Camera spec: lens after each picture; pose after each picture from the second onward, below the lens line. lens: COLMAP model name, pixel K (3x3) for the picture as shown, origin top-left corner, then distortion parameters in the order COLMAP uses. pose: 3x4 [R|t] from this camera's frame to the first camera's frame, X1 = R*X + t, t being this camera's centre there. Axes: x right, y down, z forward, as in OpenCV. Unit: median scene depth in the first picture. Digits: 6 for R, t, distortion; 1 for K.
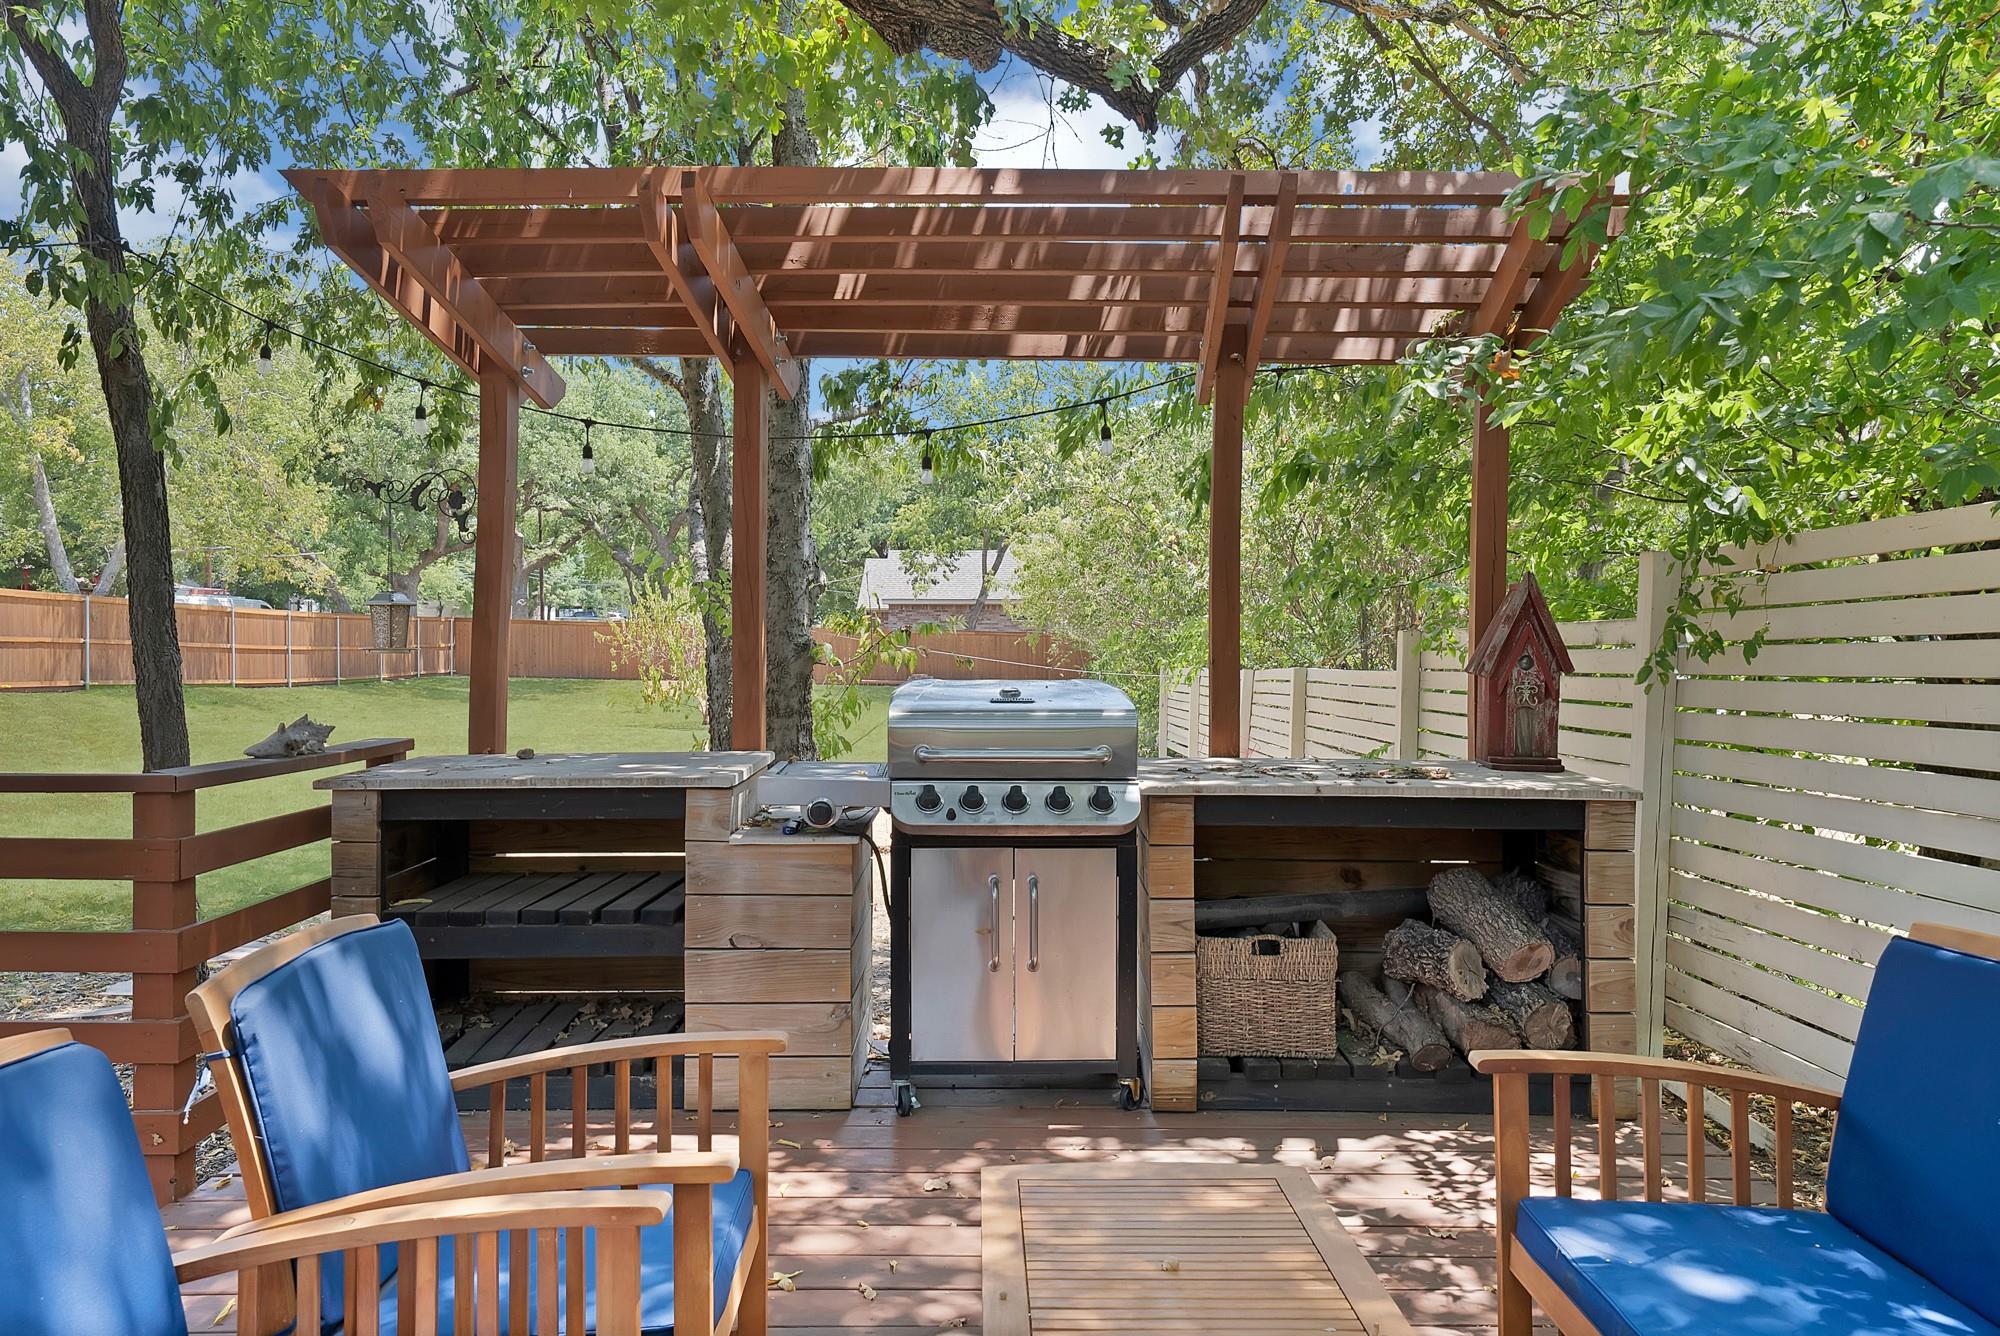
lens RADIAL K [[1336.0, 0, 995.5], [0, 1336.0, 713.5], [0, 0, 1]] dist [0.030633, 0.002617]
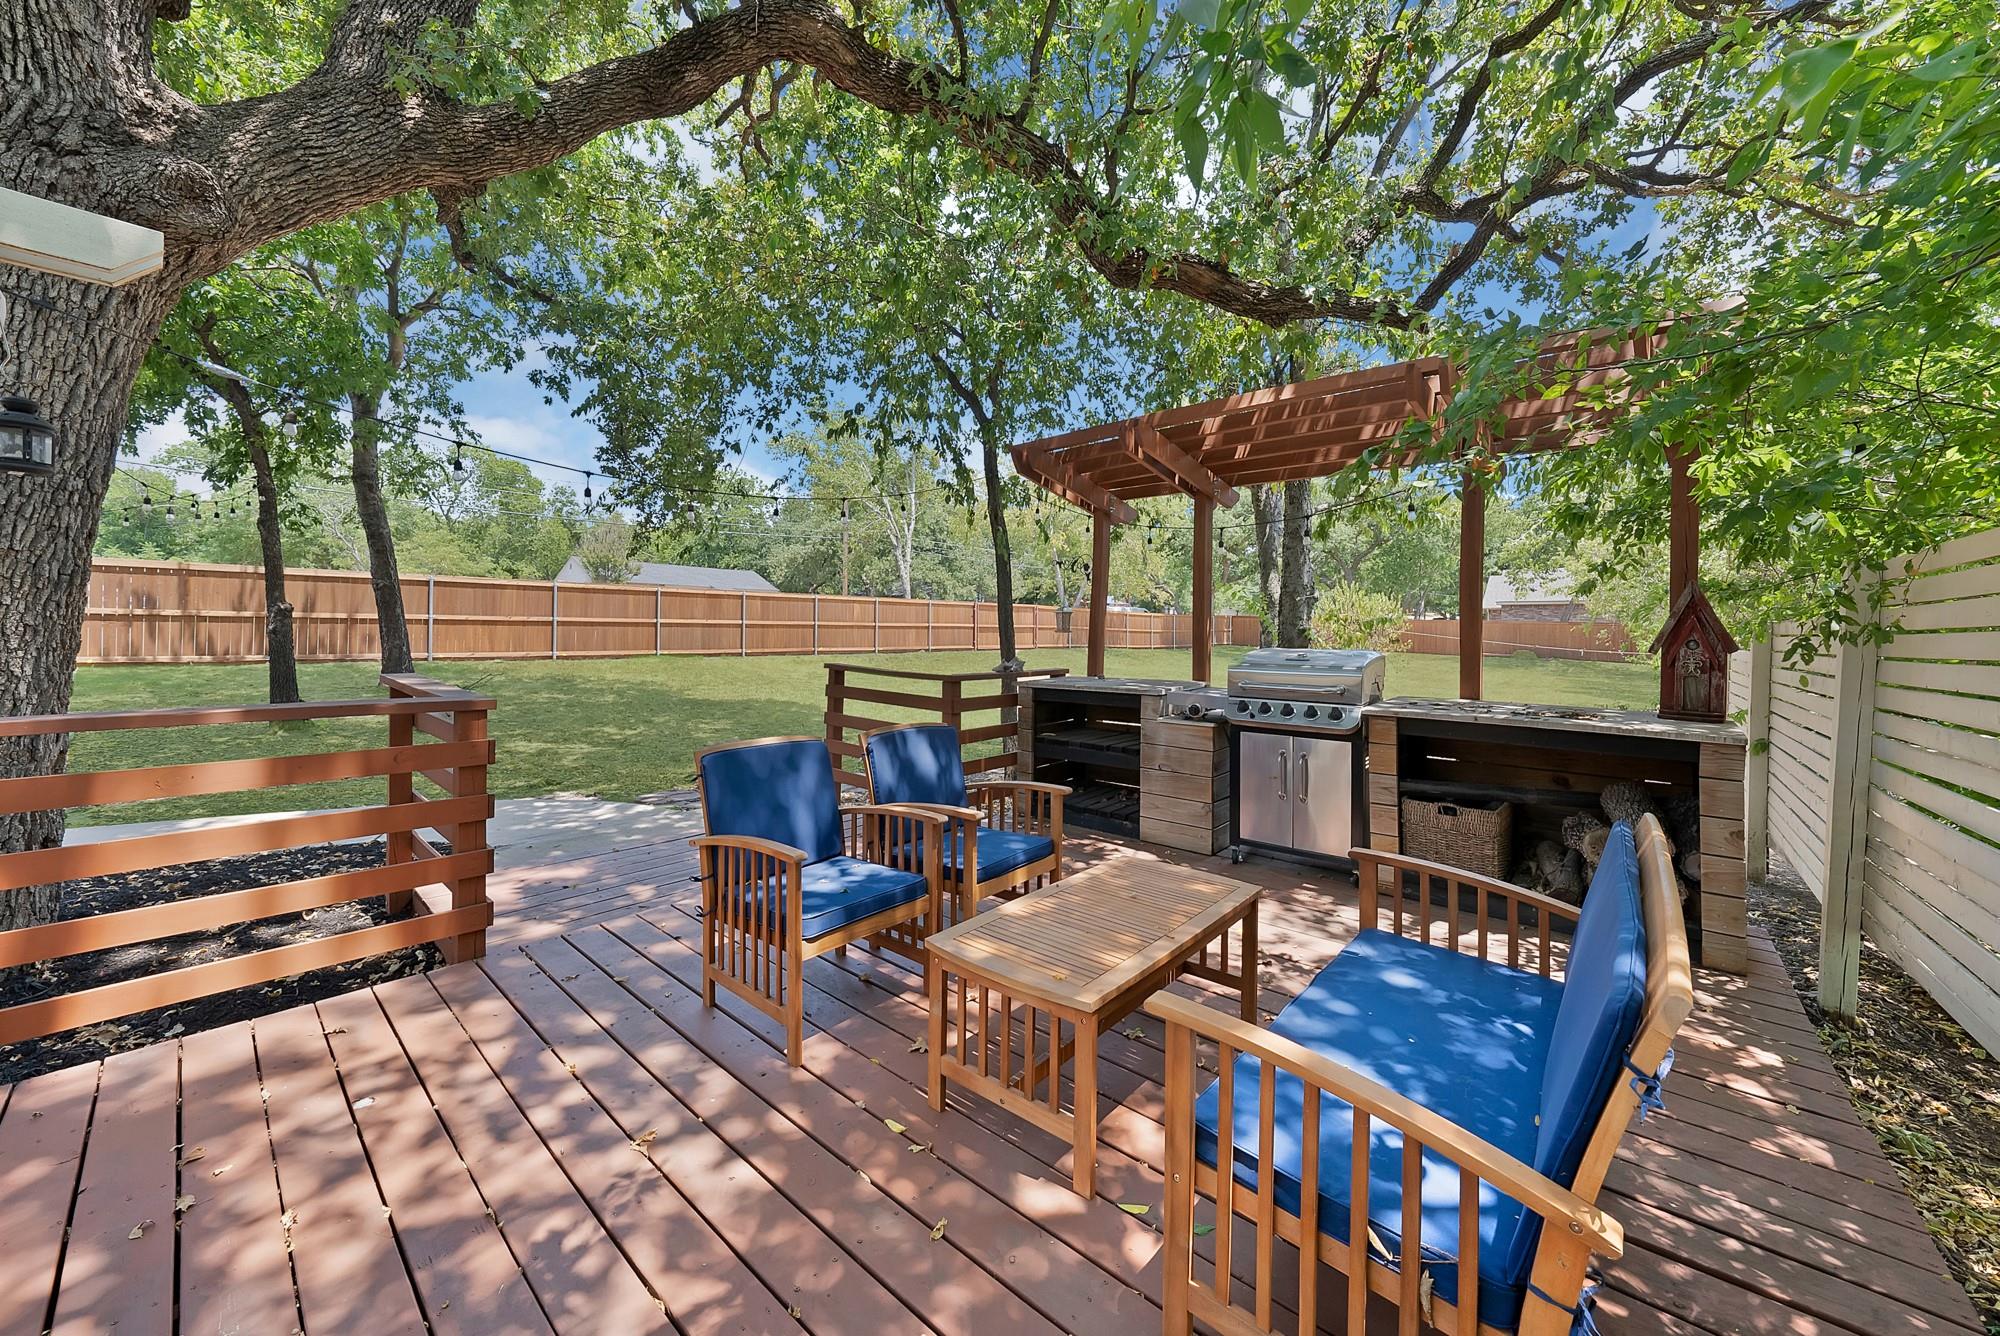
lens RADIAL K [[714.7, 0, 999.7], [0, 714.7, 658.4], [0, 0, 1]] dist [-0.024015, 0.000061]
pose [[0.758795, 0.030865, -0.650598, 0.346824], [-0.037971, 0.999274, 0.003121, 0.002280], [0.650222, 0.022336, 0.759416, -0.043886]]
